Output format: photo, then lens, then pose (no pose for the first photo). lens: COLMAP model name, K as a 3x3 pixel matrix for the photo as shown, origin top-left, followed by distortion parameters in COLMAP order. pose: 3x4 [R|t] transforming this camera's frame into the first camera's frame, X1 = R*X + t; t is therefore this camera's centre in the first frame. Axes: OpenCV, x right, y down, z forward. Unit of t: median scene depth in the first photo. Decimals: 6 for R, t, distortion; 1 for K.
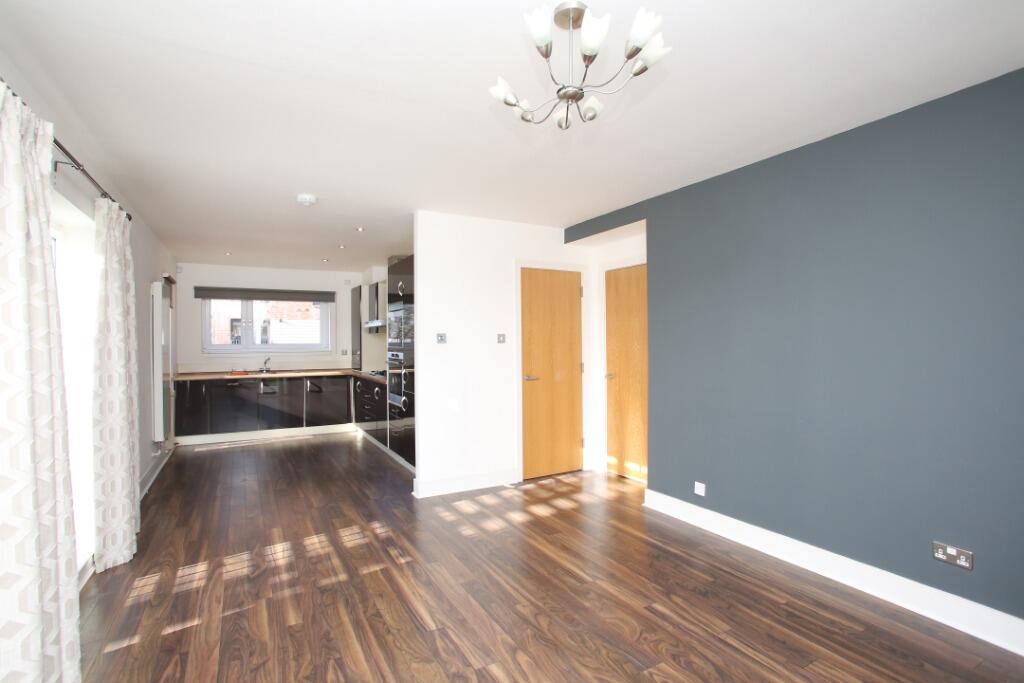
lens RADIAL K [[503.1, 0, 509.5], [0, 503.1, 333.2], [0, 0, 1]] dist [-0.091150, 0.047204]
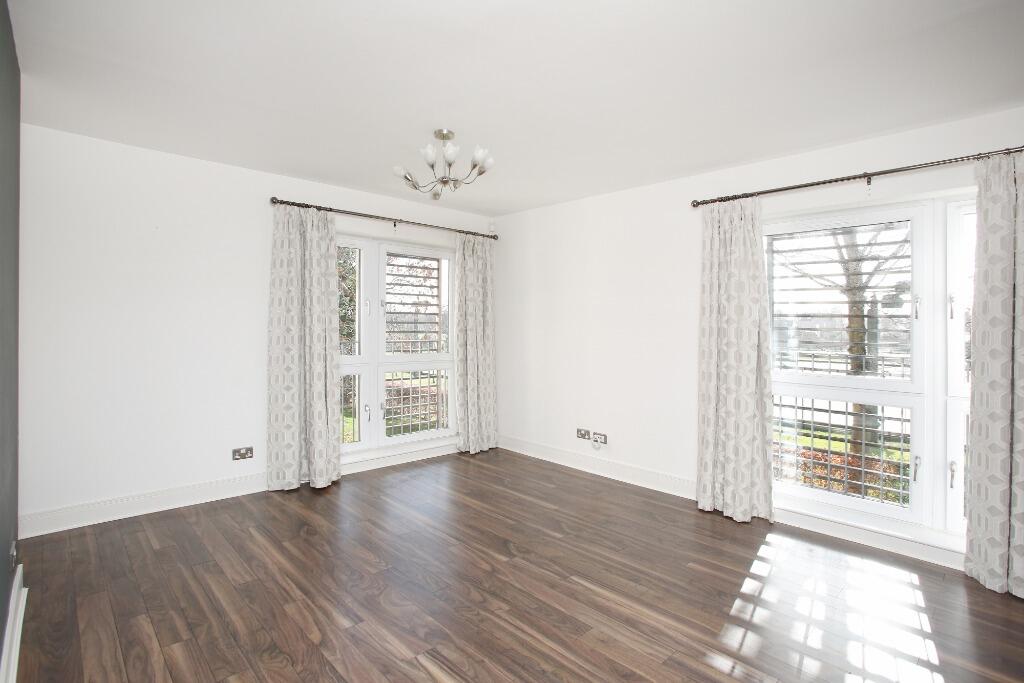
lens RADIAL K [[503.1, 0, 509.5], [0, 503.1, 333.2], [0, 0, 1]] dist [-0.091150, 0.047204]
pose [[-0.968217, -0.001812, -0.250103, 0.208104], [-0.002503, 0.999994, 0.002443, 0.043361], [0.250097, 0.002991, -0.968216, 1.629752]]
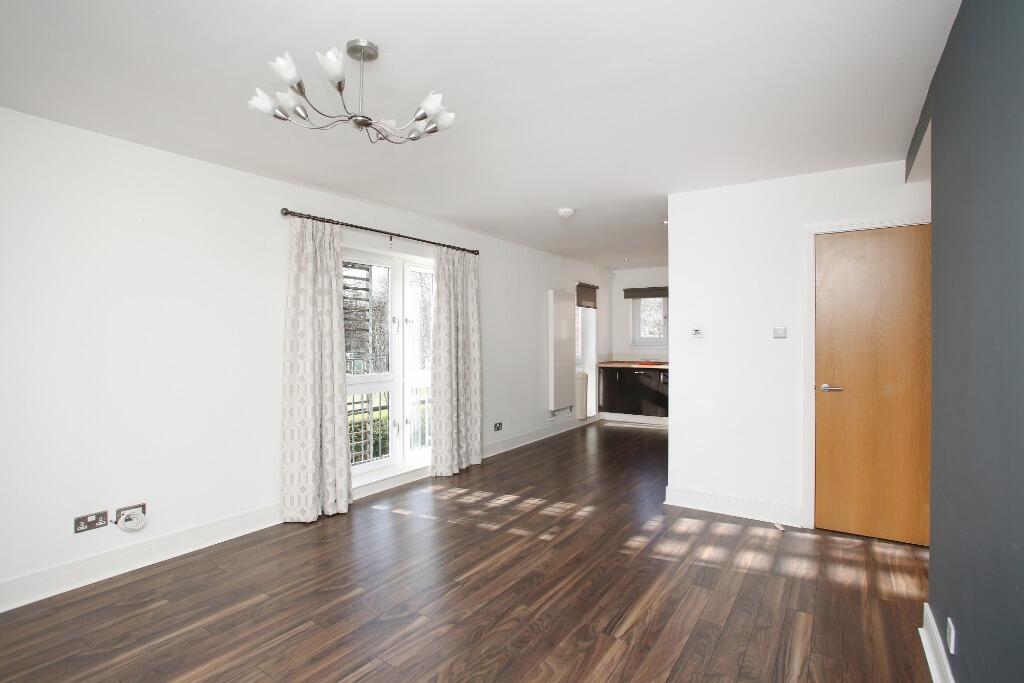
lens RADIAL K [[503.1, 0, 509.5], [0, 503.1, 333.2], [0, 0, 1]] dist [-0.091150, 0.047204]
pose [[0.447450, 0.002412, -0.894306, 0.764682], [0.007650, 0.999949, 0.006524, 0.004404], [0.894276, -0.009761, 0.447409, 0.475187]]
